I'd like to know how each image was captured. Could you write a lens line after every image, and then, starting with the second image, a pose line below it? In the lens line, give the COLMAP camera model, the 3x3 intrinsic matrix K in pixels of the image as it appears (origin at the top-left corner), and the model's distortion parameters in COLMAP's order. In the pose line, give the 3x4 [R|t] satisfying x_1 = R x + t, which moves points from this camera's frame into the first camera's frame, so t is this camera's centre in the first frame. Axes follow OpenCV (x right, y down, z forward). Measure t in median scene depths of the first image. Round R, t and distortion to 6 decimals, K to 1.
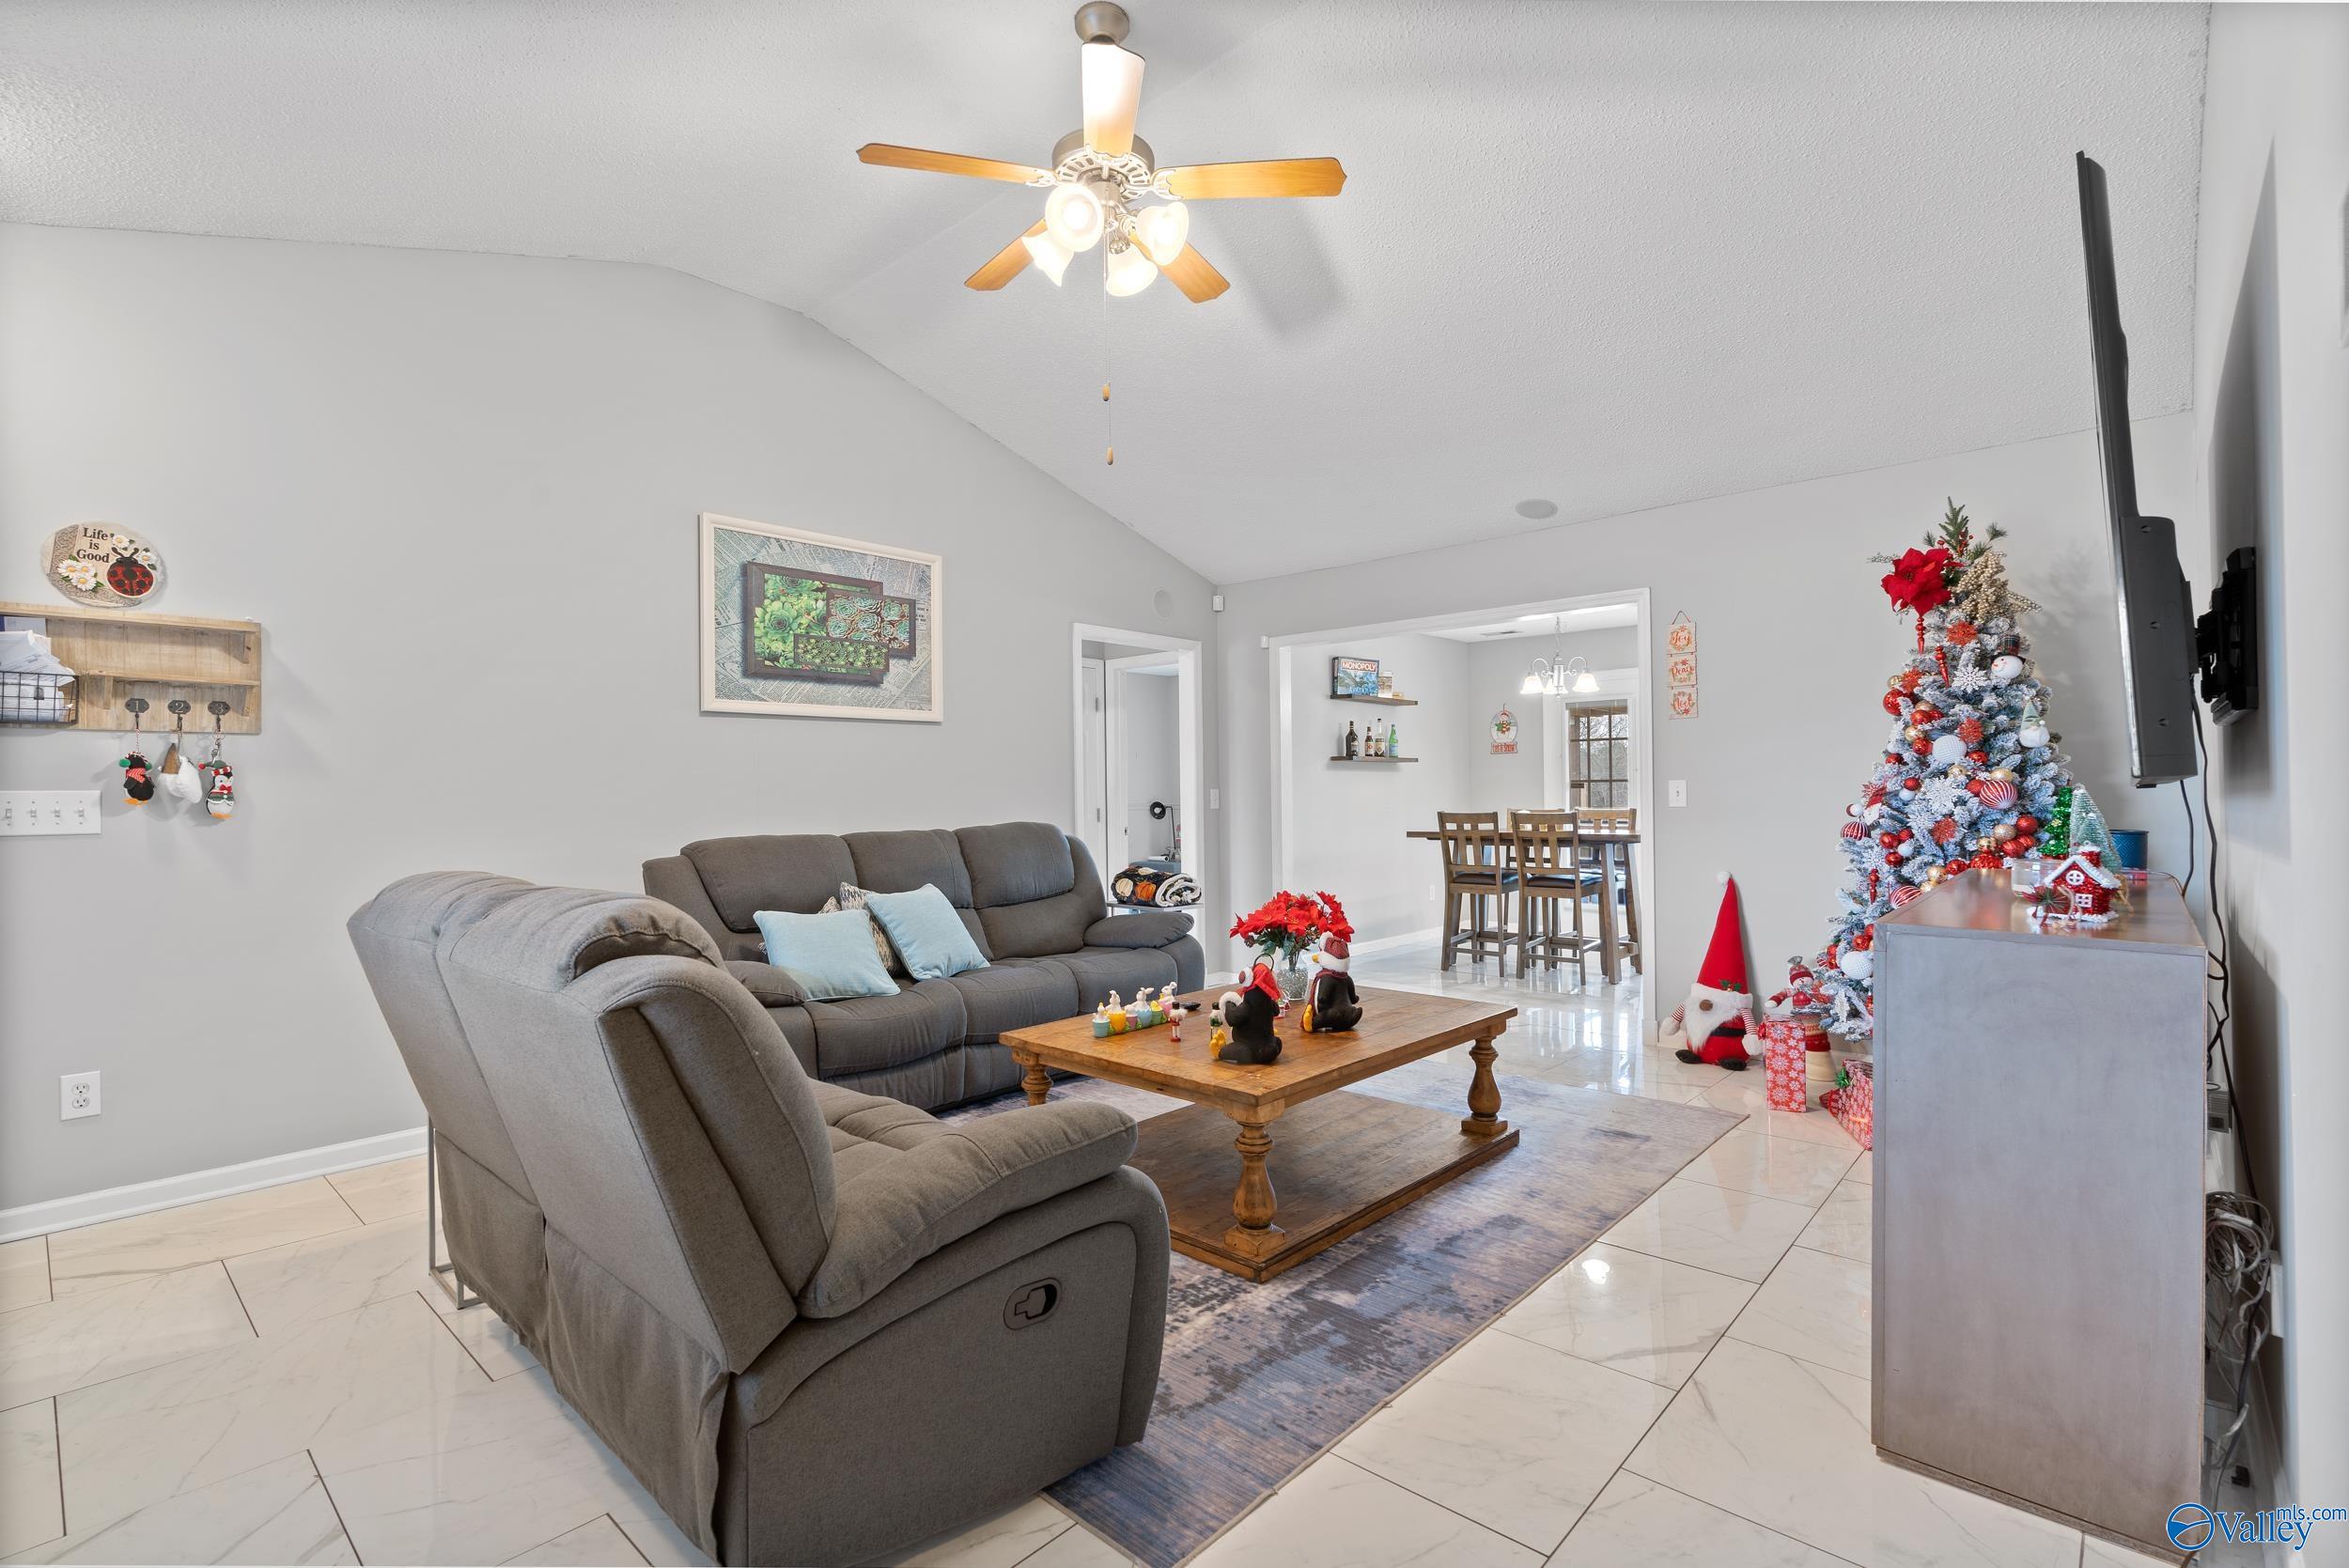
lens RADIAL K [[1075.5, 0, 1184.9], [0, 1075.5, 782.8], [0, 0, 1]] dist [-0.007469, 0.003444]
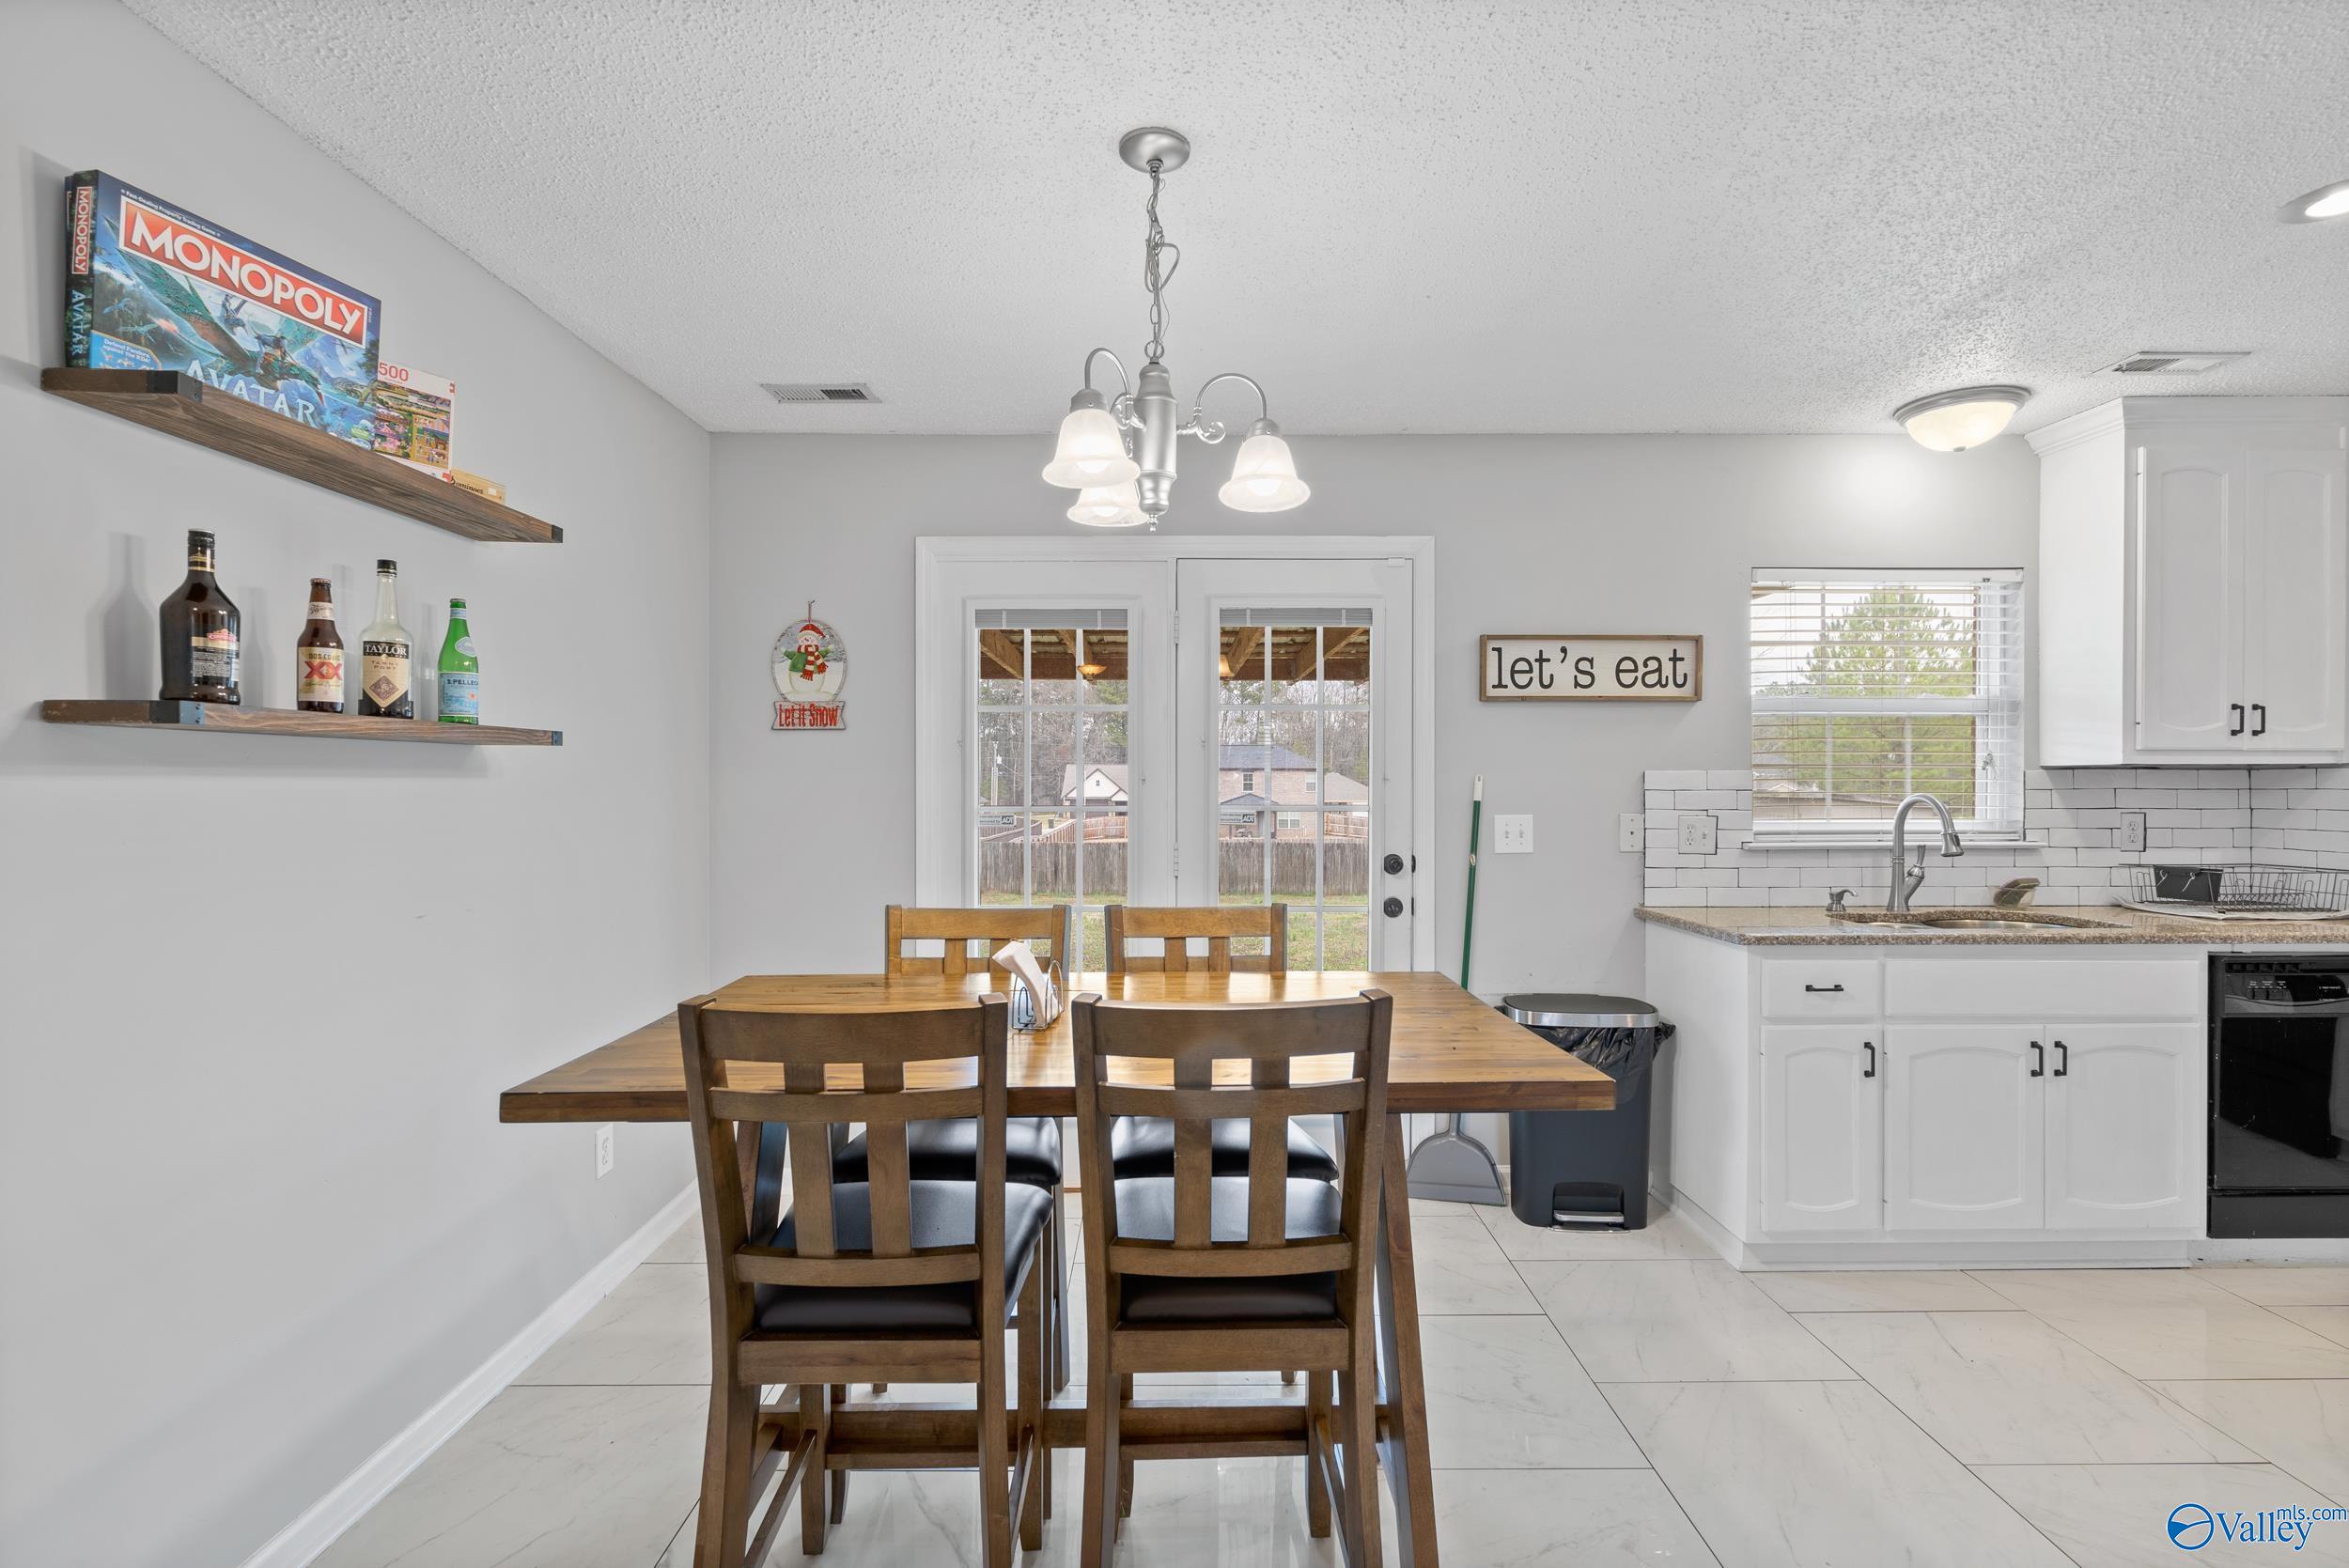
lens RADIAL K [[1075.5, 0, 1180.0], [0, 1075.5, 786.6], [0, 0, 1]] dist [-0.007469, 0.003444]
pose [[0.735001, 0.007920, 0.678019, 0.155851], [-0.016048, 0.999855, 0.005717, -0.013320], [-0.677876, -0.015083, 0.735022, 0.730942]]
